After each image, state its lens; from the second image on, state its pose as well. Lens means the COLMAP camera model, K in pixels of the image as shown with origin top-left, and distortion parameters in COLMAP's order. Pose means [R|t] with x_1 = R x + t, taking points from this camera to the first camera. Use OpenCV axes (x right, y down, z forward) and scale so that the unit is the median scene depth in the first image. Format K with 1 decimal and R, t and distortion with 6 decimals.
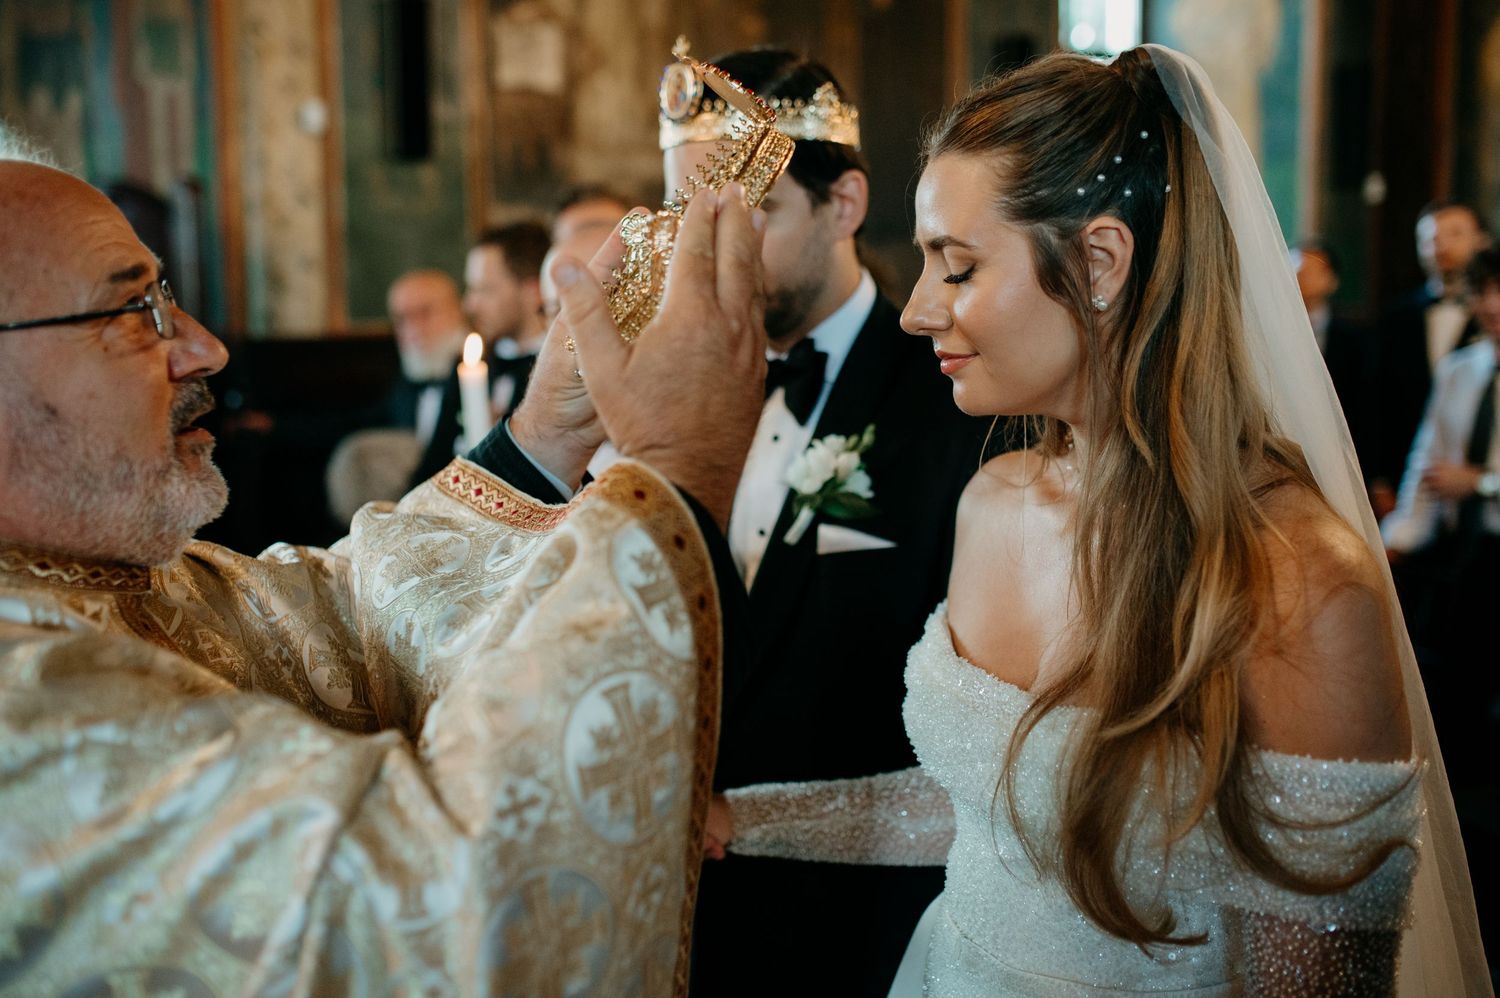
lens RADIAL K [[1564.8, 0, 717.3], [0, 1564.8, 501.5], [0, 0, 1]] dist [0.025013, 0.000000]
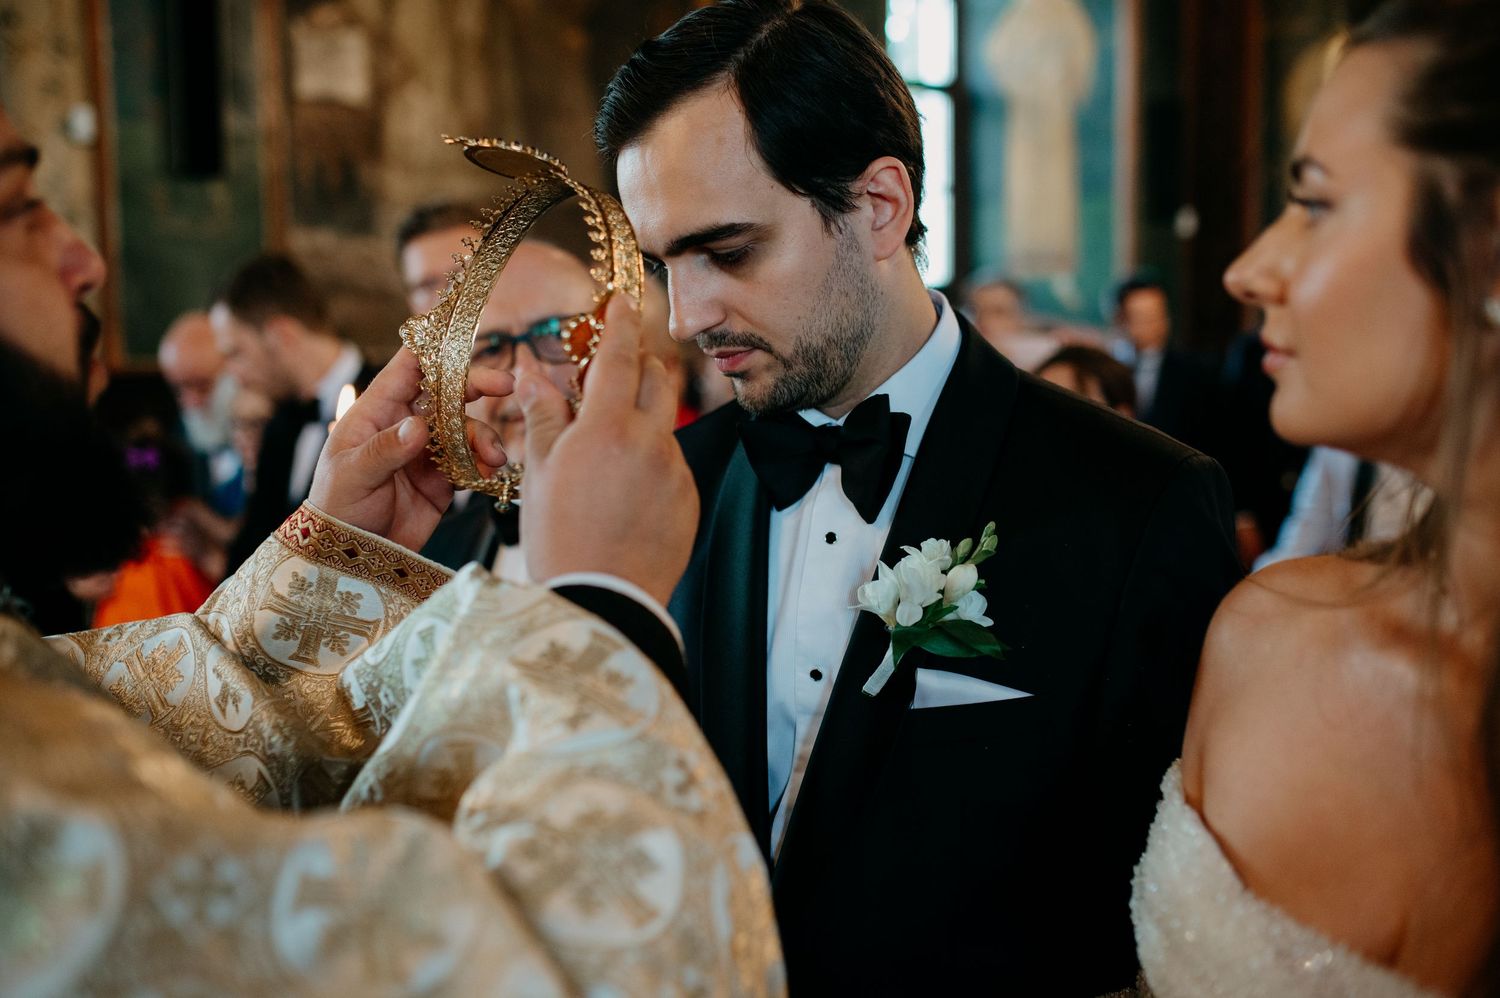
lens RADIAL K [[1564.8, 0, 746.7], [0, 1564.8, 501.2], [0, 0, 1]] dist [0.025013, 0.000000]
pose [[0.988144, -0.018855, 0.152369, -0.115367], [0.022047, 0.999571, -0.019283, -0.048182], [-0.151940, 0.022414, 0.988136, 0.346043]]
